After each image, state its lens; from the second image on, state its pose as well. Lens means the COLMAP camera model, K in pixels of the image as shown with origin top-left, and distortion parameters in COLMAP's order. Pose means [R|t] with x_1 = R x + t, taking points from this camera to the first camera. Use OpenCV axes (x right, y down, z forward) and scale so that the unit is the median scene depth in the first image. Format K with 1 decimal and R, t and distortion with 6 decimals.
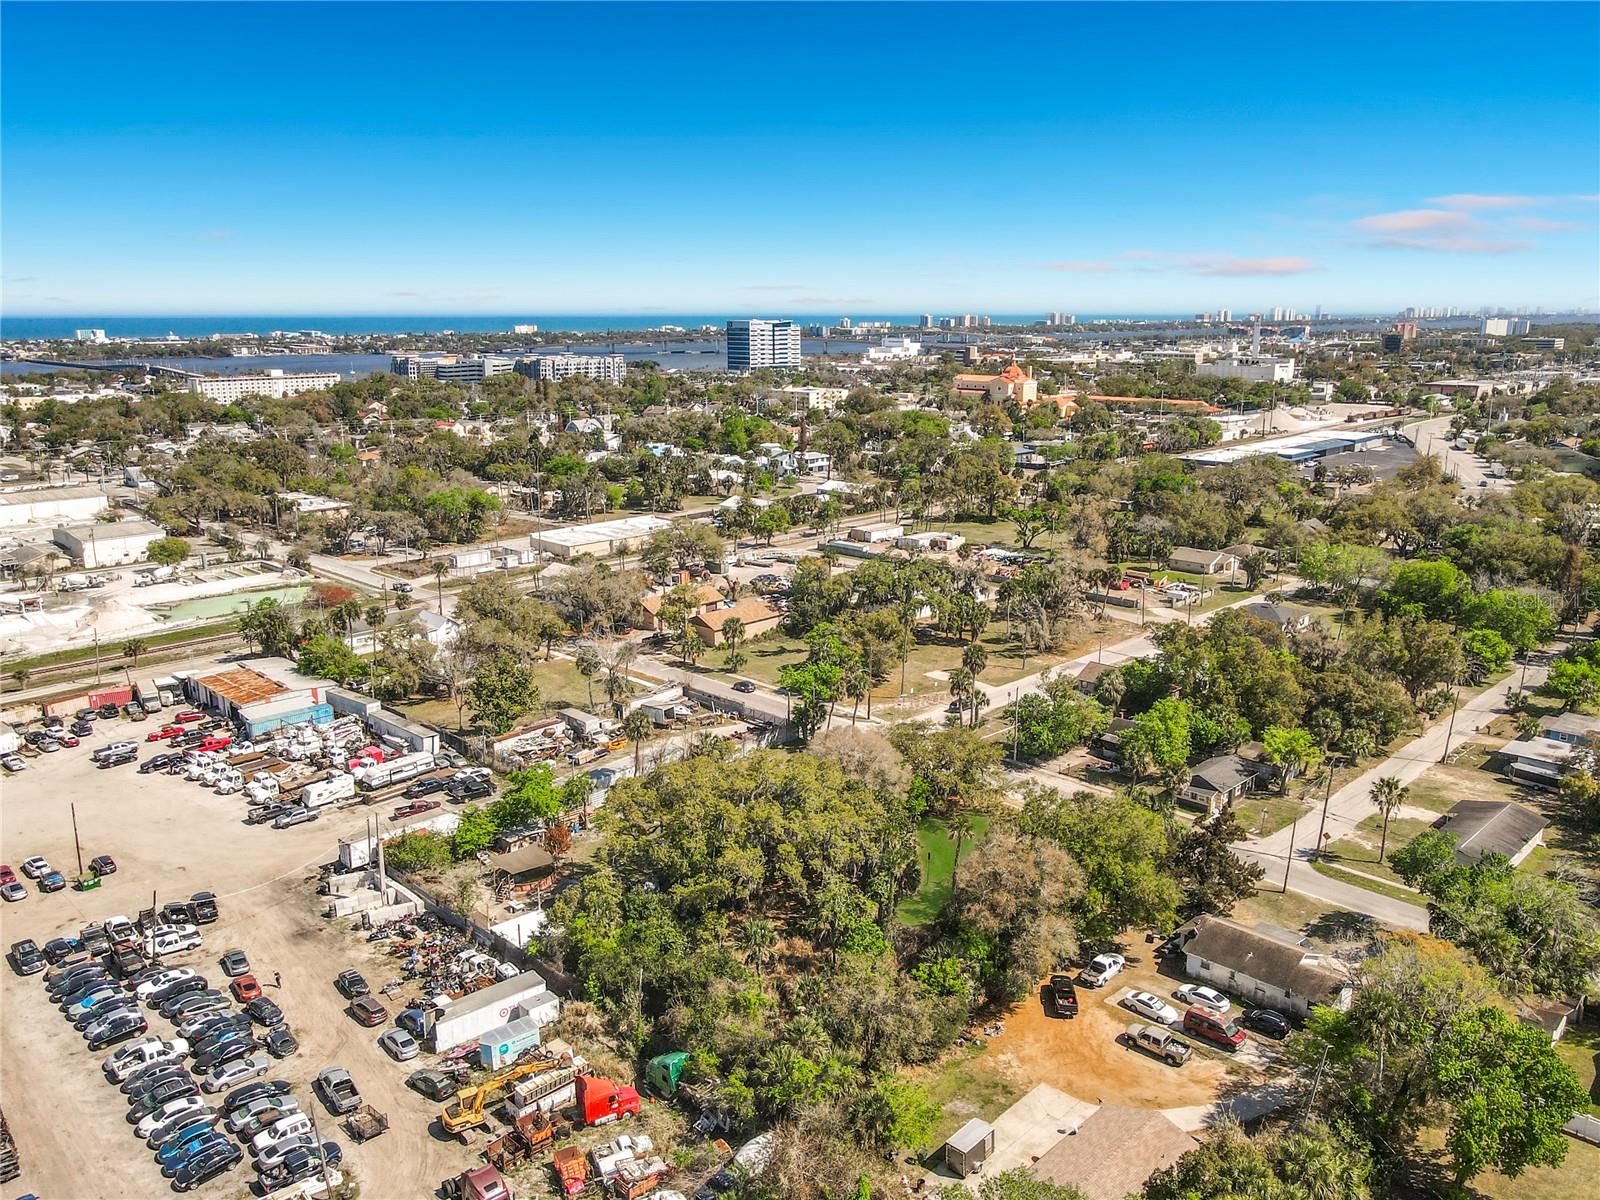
lens RADIAL K [[1203.6, 0, 811.2], [0, 1203.6, 610.1], [0, 0, 1]] dist [-0.001110, 0.017353]
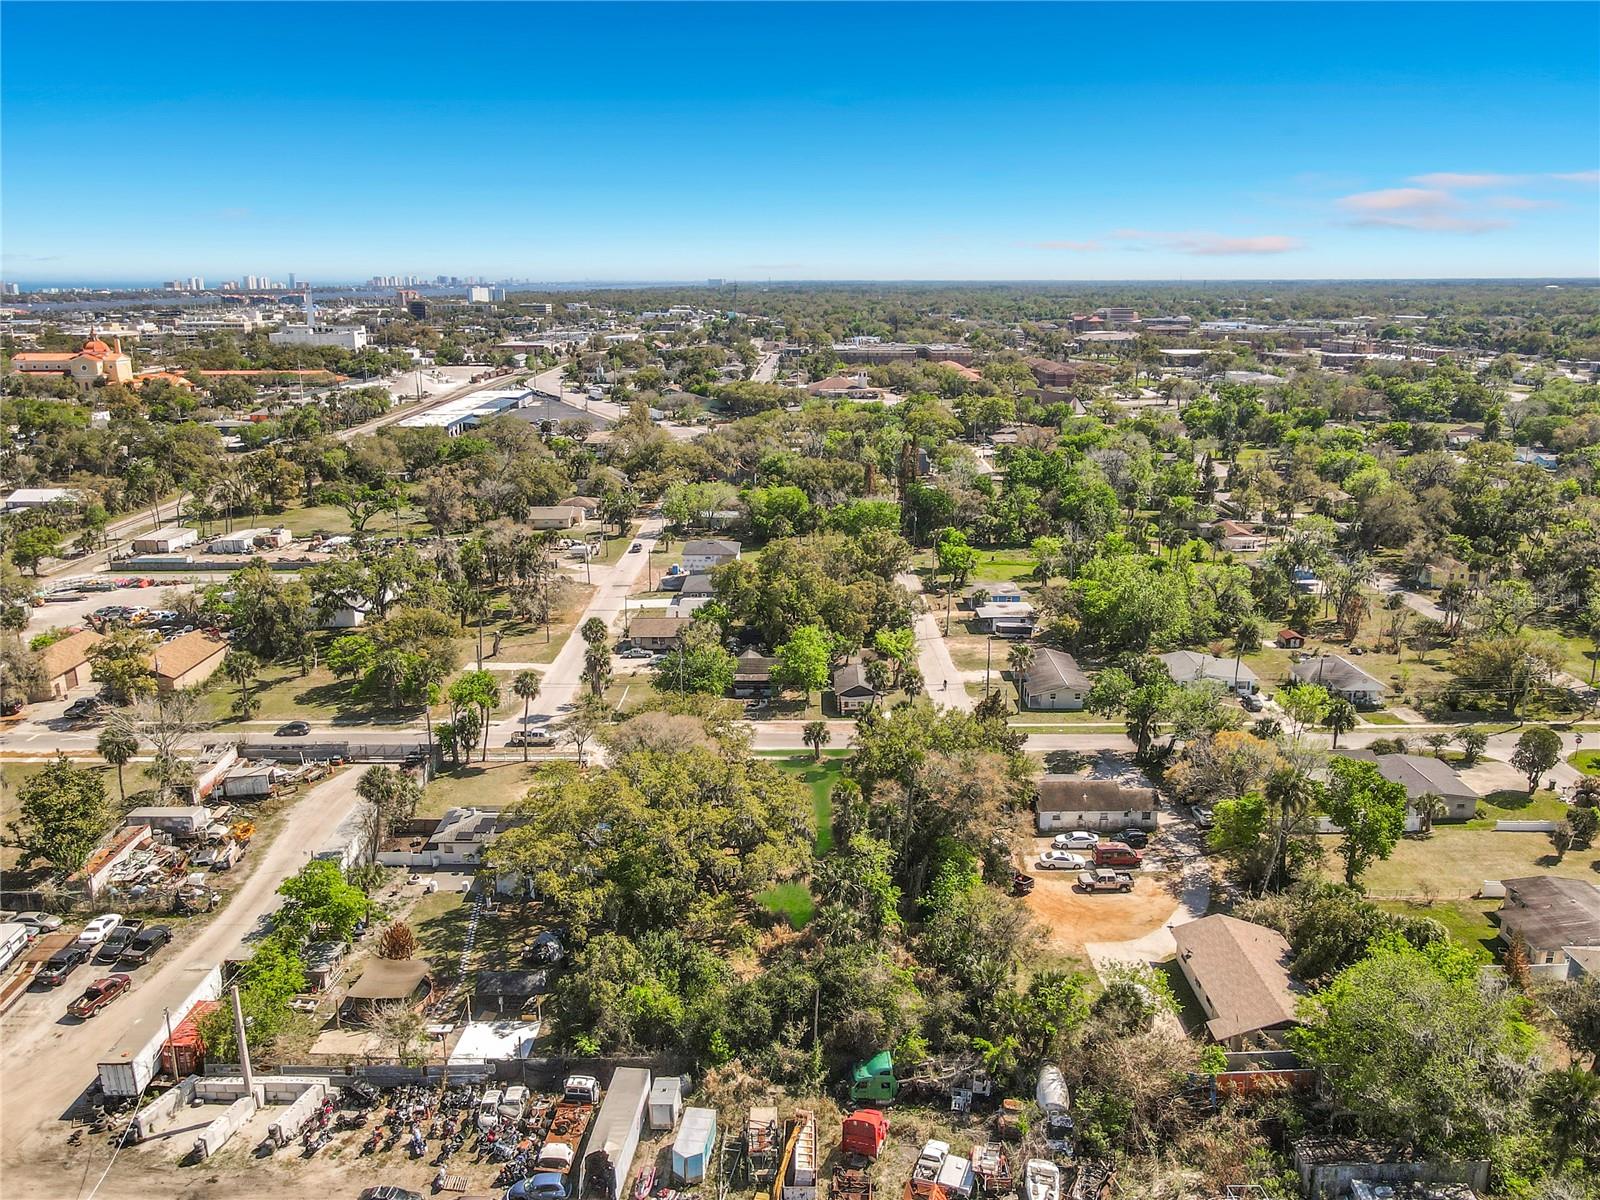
lens RADIAL K [[1203.6, 0, 802.9], [0, 1203.6, 587.4], [0, 0, 1]] dist [-0.001110, 0.017353]
pose [[0.715253, -0.174014, 0.676855, -0.469050], [0.169334, 0.982797, 0.073729, -0.044747], [-0.678041, 0.061880, 0.732415, 0.213812]]
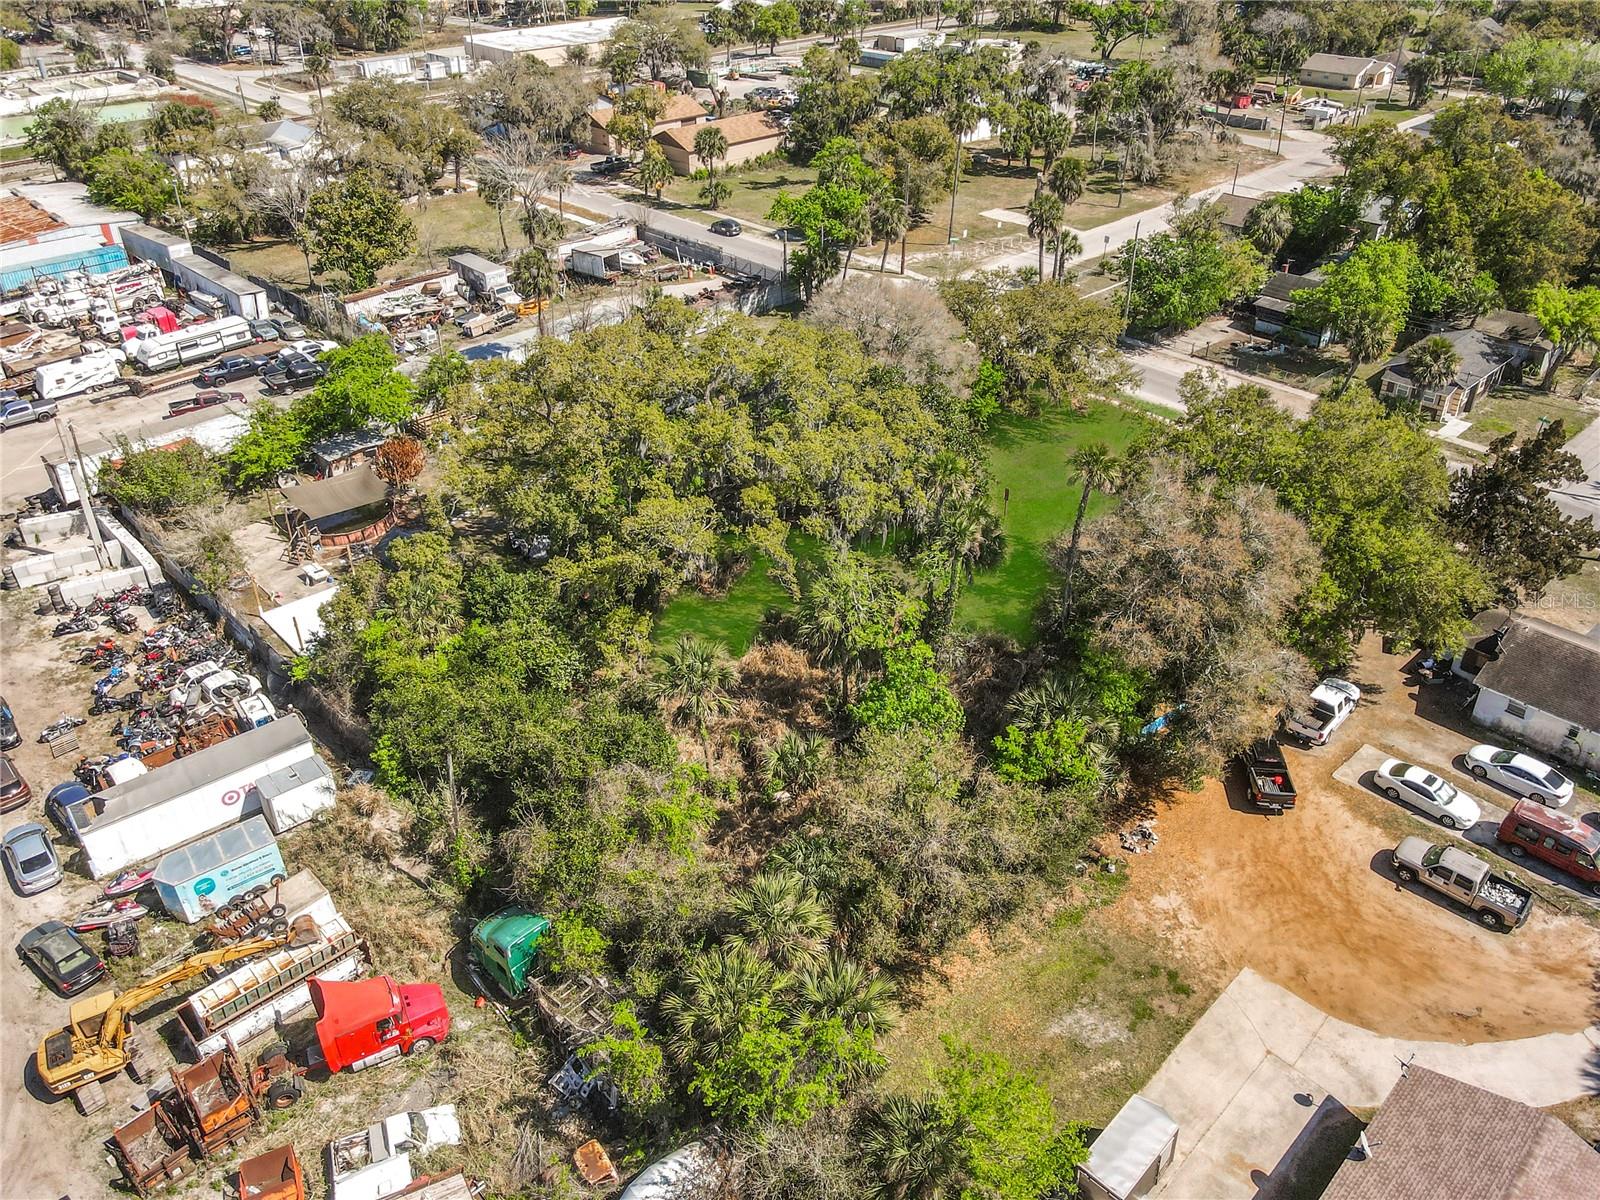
lens RADIAL K [[1203.6, 0, 803.1], [0, 1203.6, 549.9], [0, 0, 1]] dist [-0.001110, 0.017353]
pose [[0.999747, 0.010594, -0.019837, 0.007796], [-0.004248, 0.955167, 0.296038, 0.047236], [0.022084, -0.295879, 0.954970, 0.367678]]
